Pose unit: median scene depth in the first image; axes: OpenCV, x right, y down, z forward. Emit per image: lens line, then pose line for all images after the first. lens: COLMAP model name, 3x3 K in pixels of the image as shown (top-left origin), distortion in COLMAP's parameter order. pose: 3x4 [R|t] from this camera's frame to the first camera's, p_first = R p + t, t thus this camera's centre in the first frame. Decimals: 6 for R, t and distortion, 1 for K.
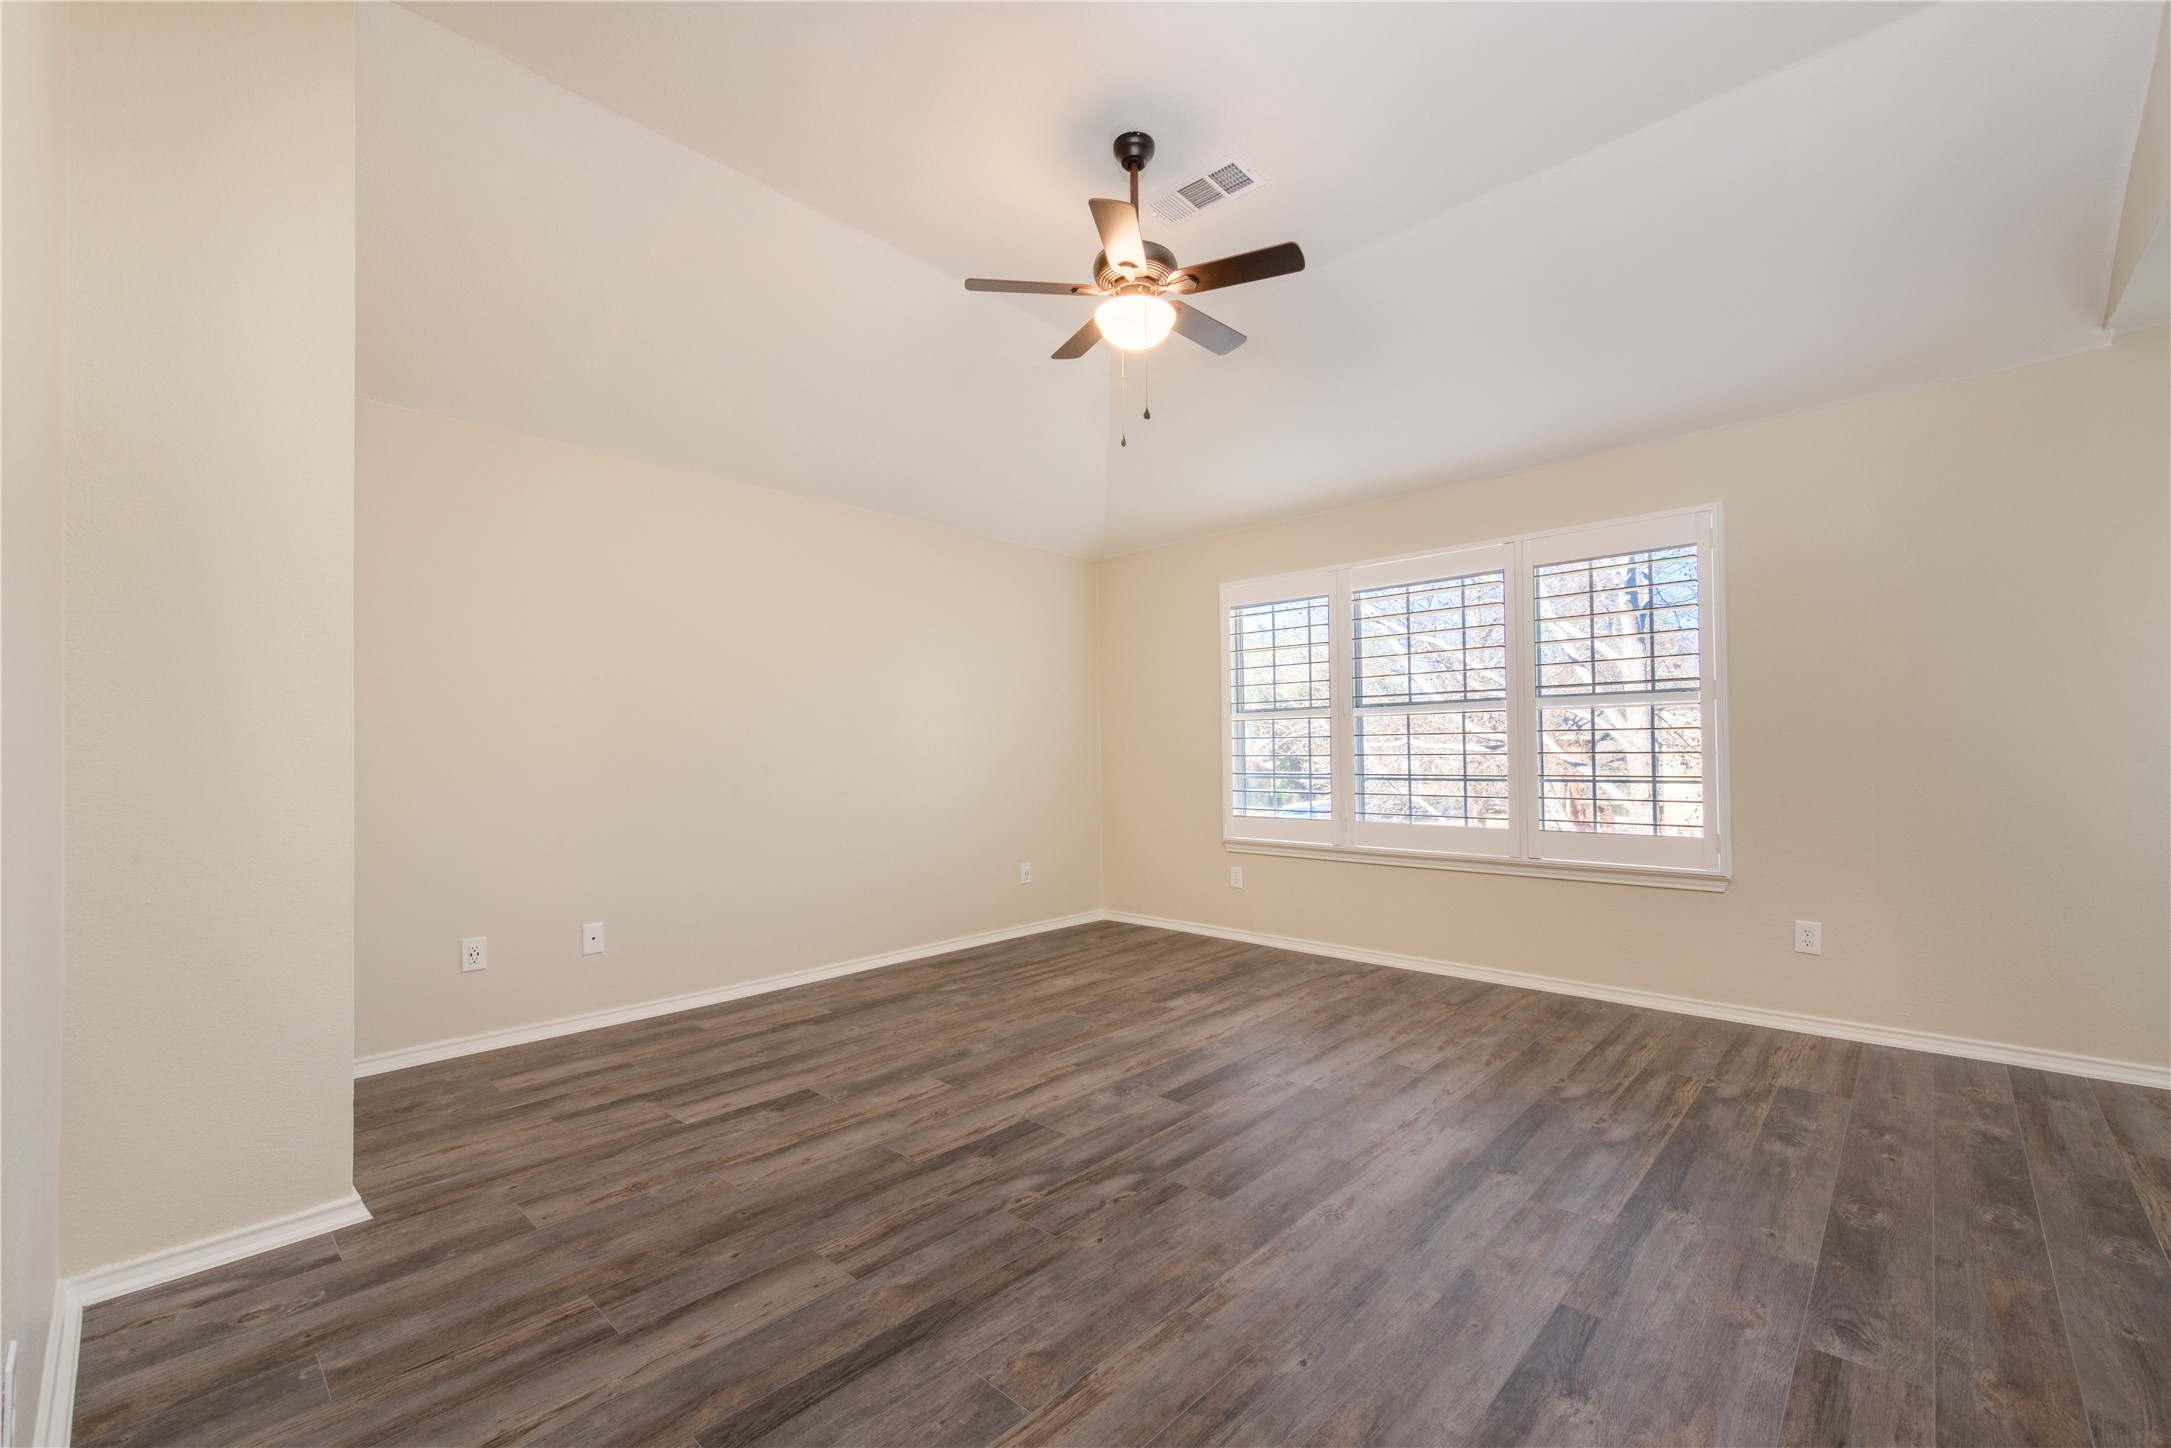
lens RADIAL K [[858.9, 0, 1085.5], [0, 858.9, 724.0], [0, 0, 1]] dist [0.013318, -0.005159]
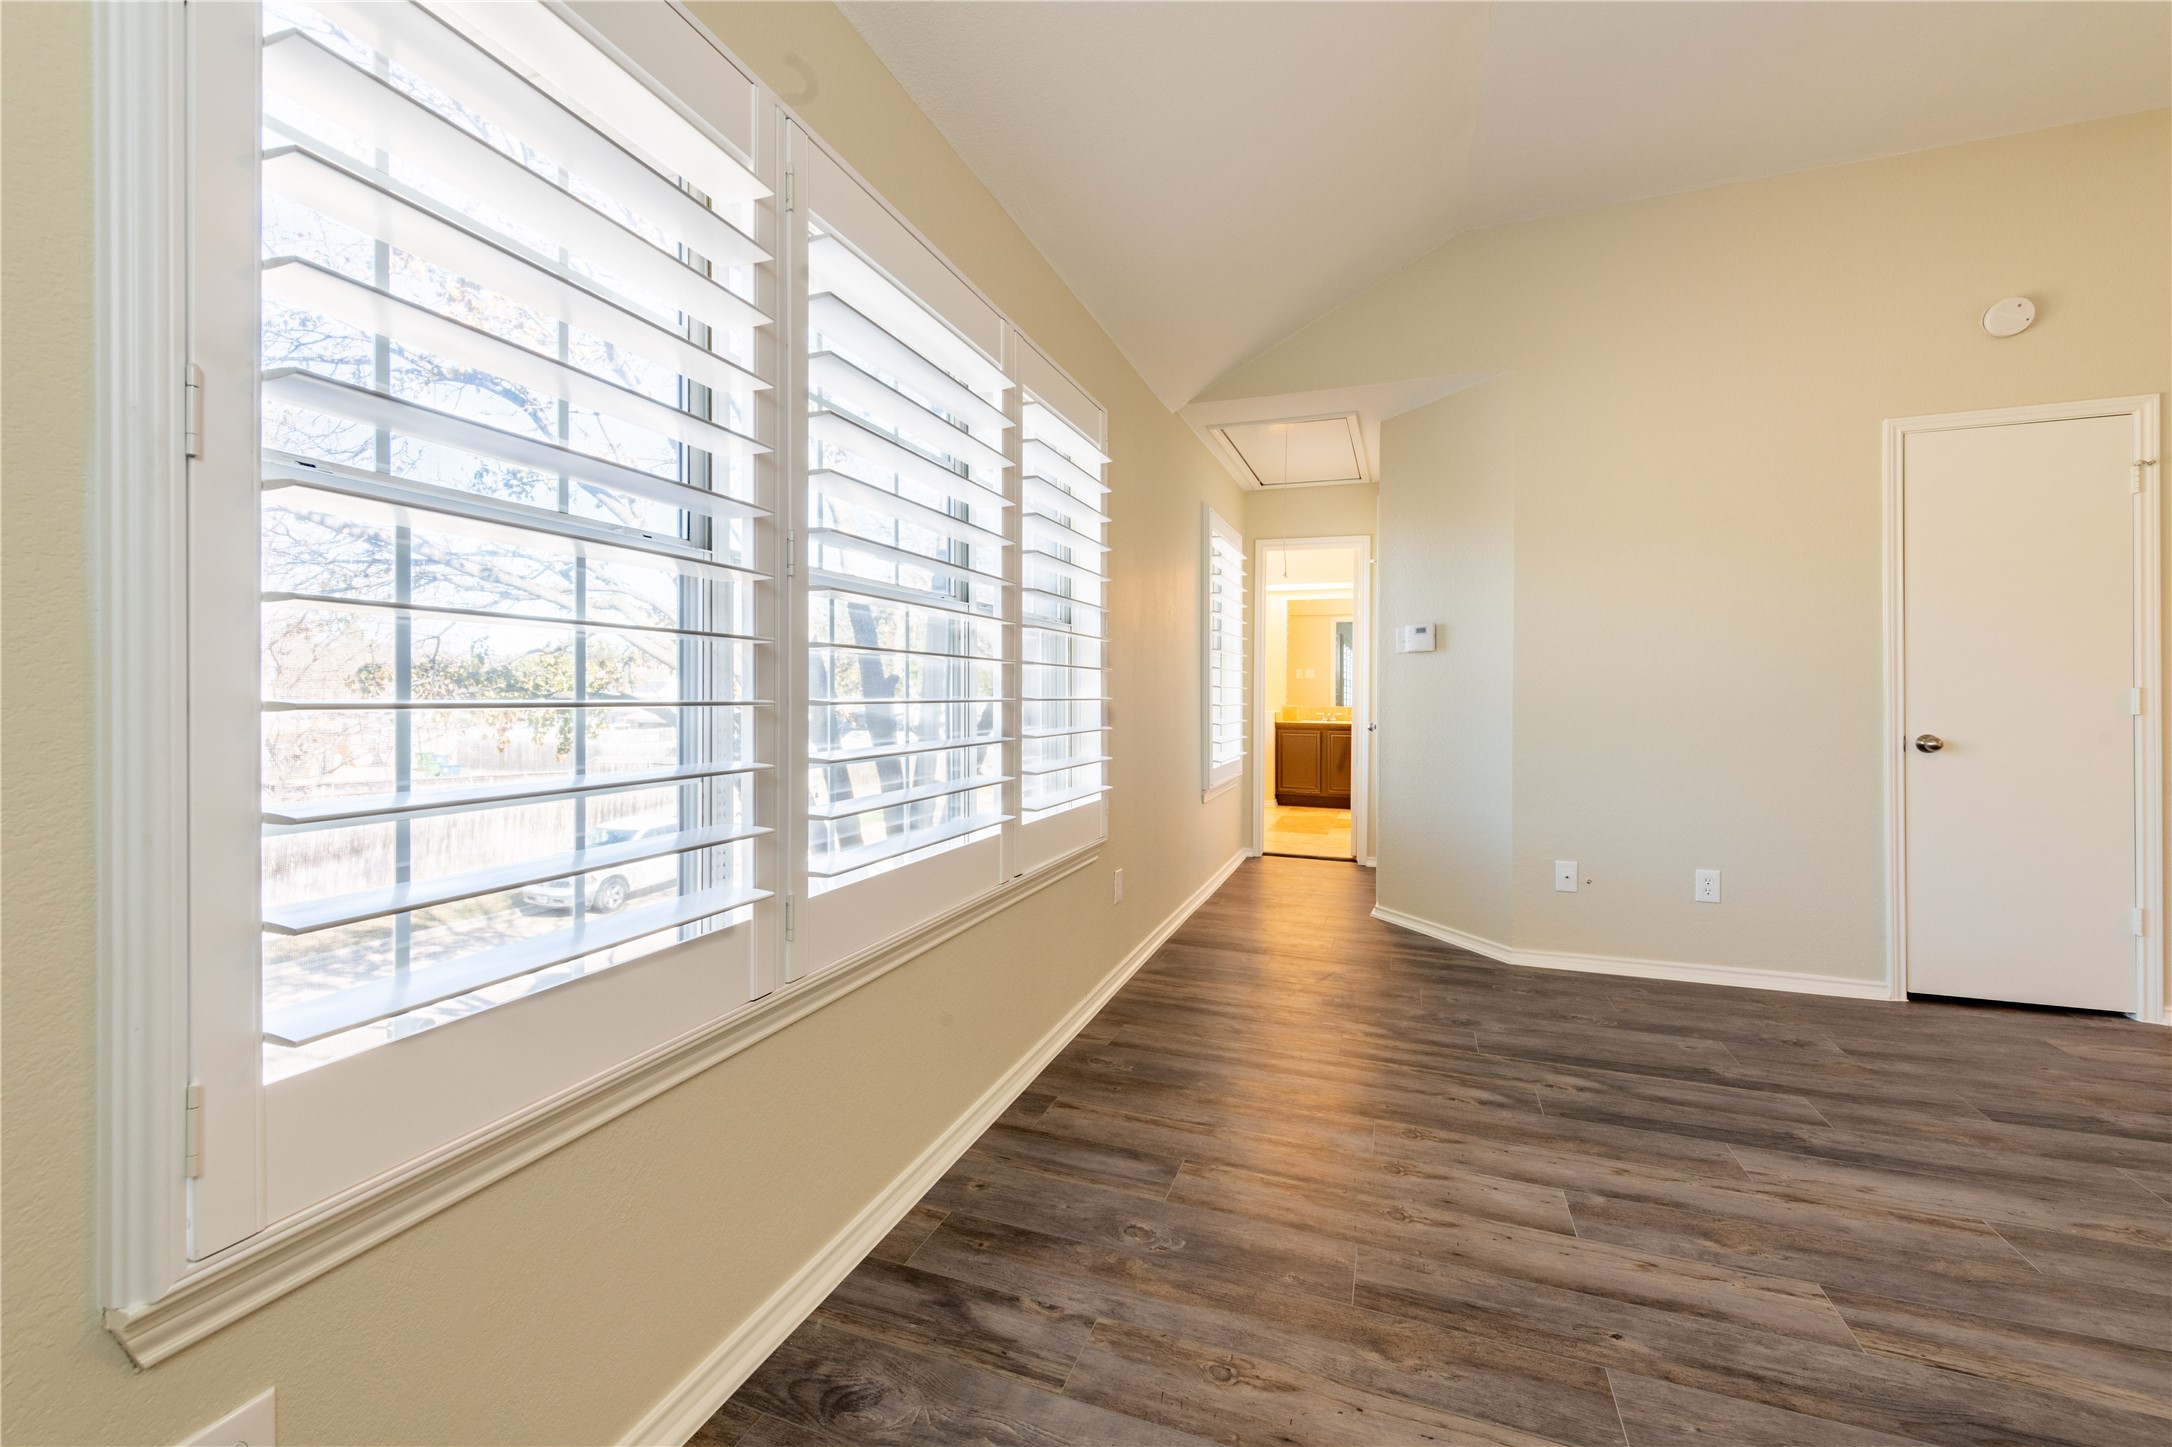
lens RADIAL K [[859.3, 0, 1086.0], [0, 859.3, 723.5], [0, 0, 1]] dist [0.013318, -0.005159]
pose [[-0.400943, -0.025261, 0.915755, -0.050962], [-0.031531, 0.999408, 0.013763, 0.058285], [-0.915560, -0.023356, -0.401502, 1.707780]]
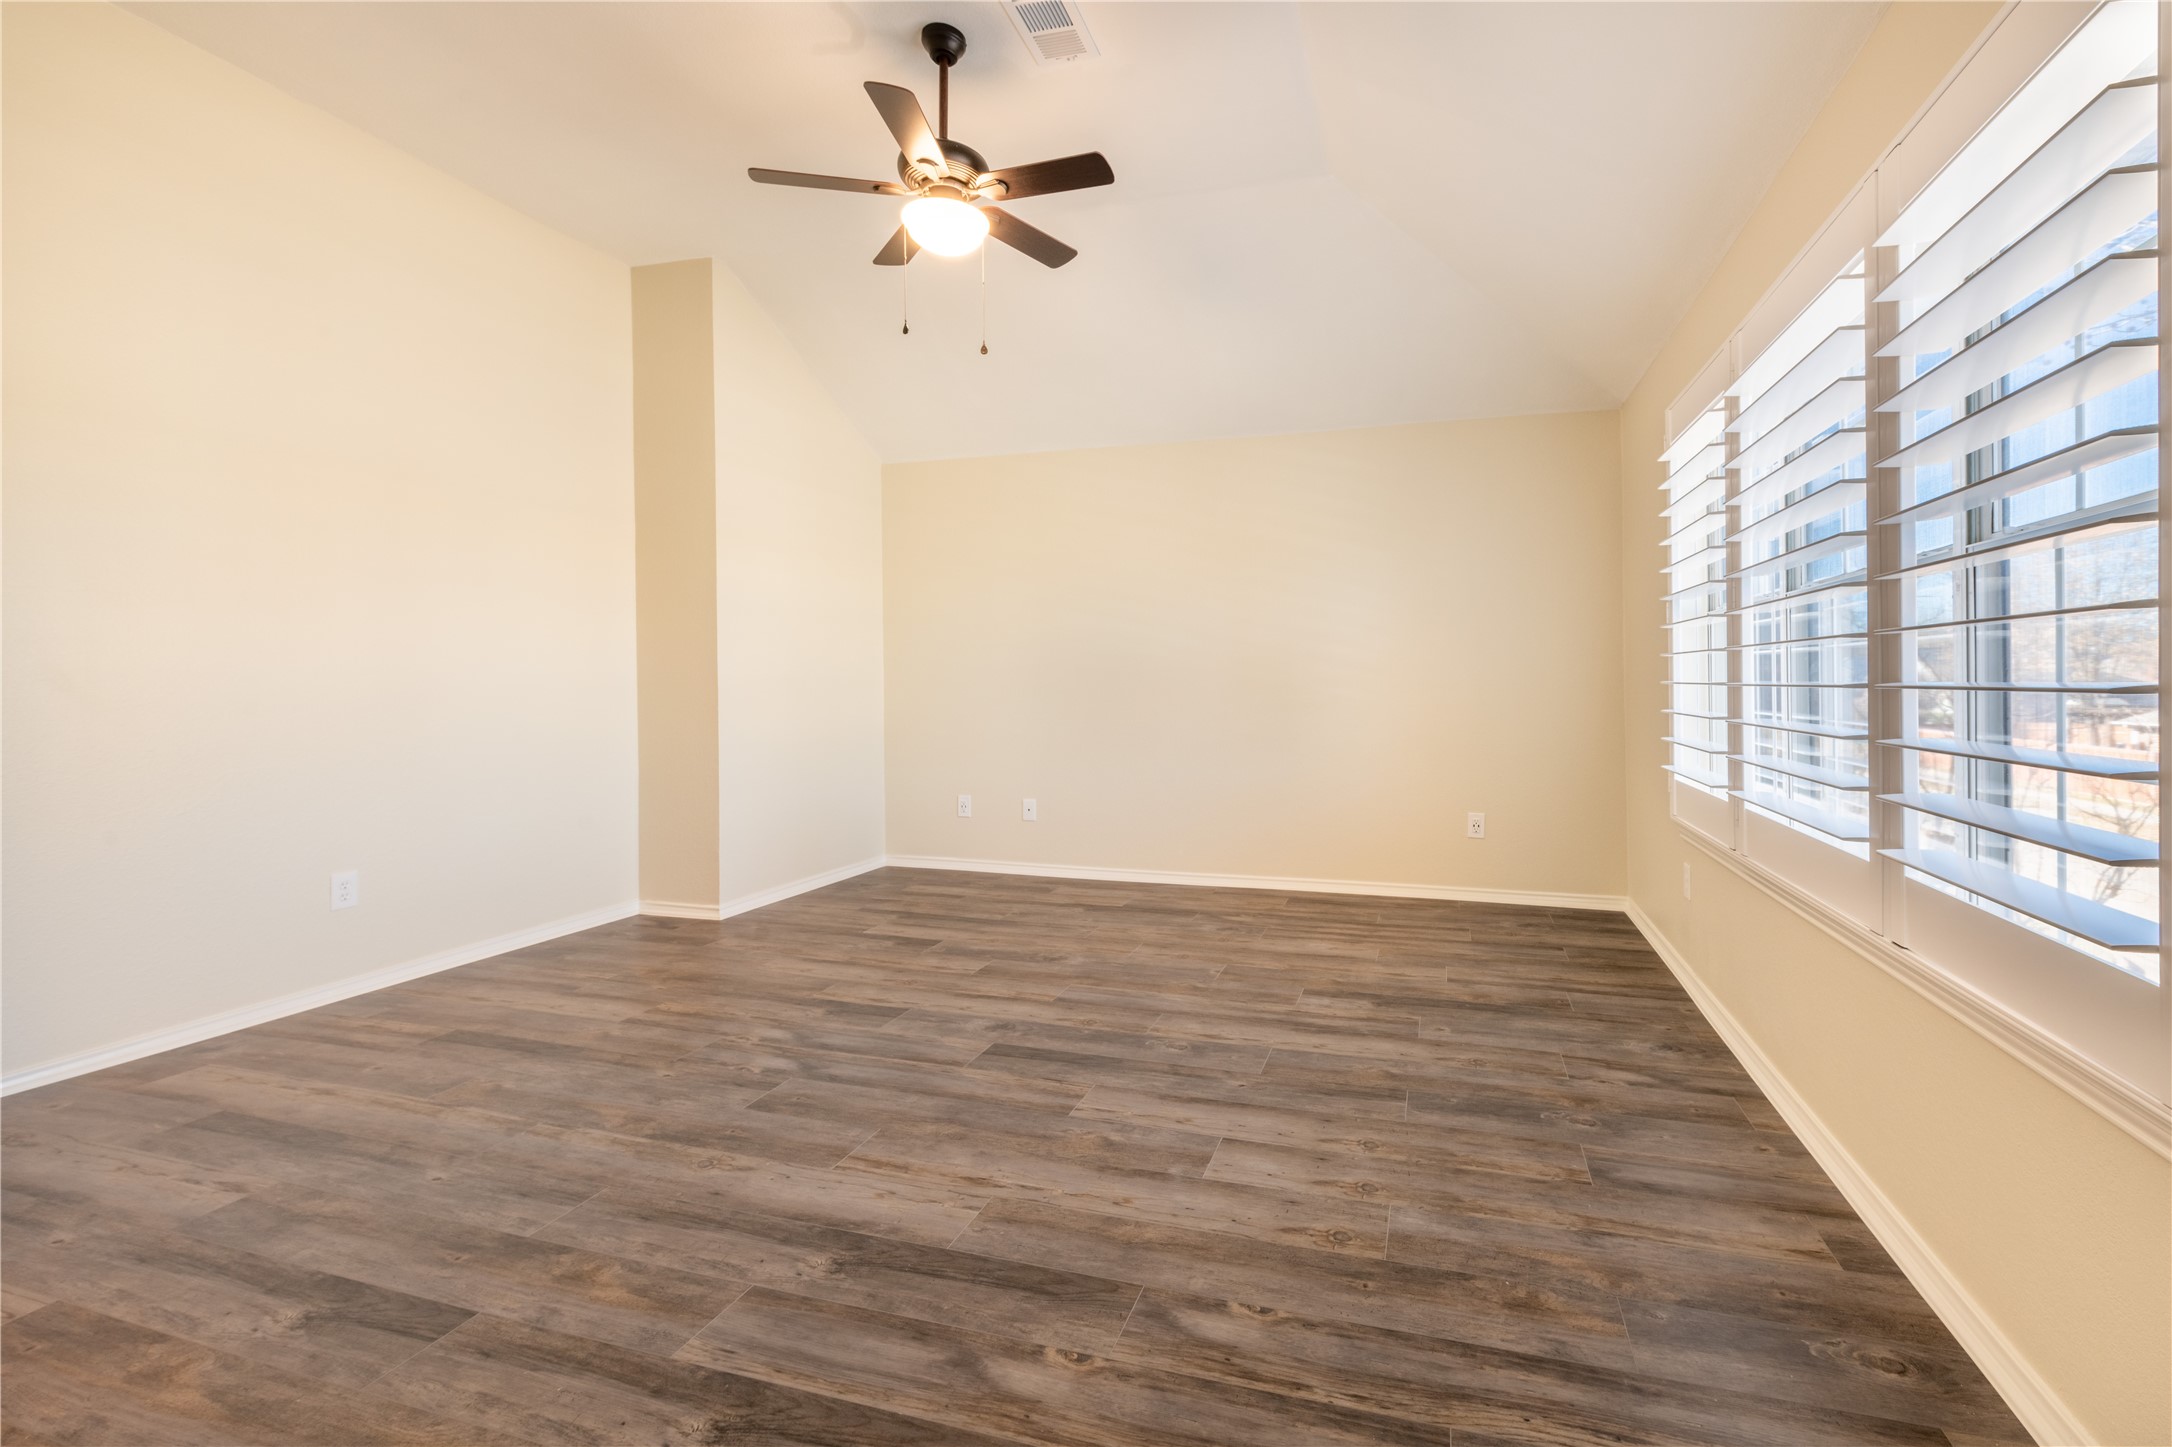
lens RADIAL K [[878.0, 0, 1208.5], [0, 878.0, 674.1], [0, 0, 1]] dist [0.010886, -0.000390]
pose [[0.488079, 0.000465, -0.872799, 1.028505], [0.028905, 0.999443, 0.016696, 0.023040], [0.872321, -0.033377, 0.487794, 0.749344]]
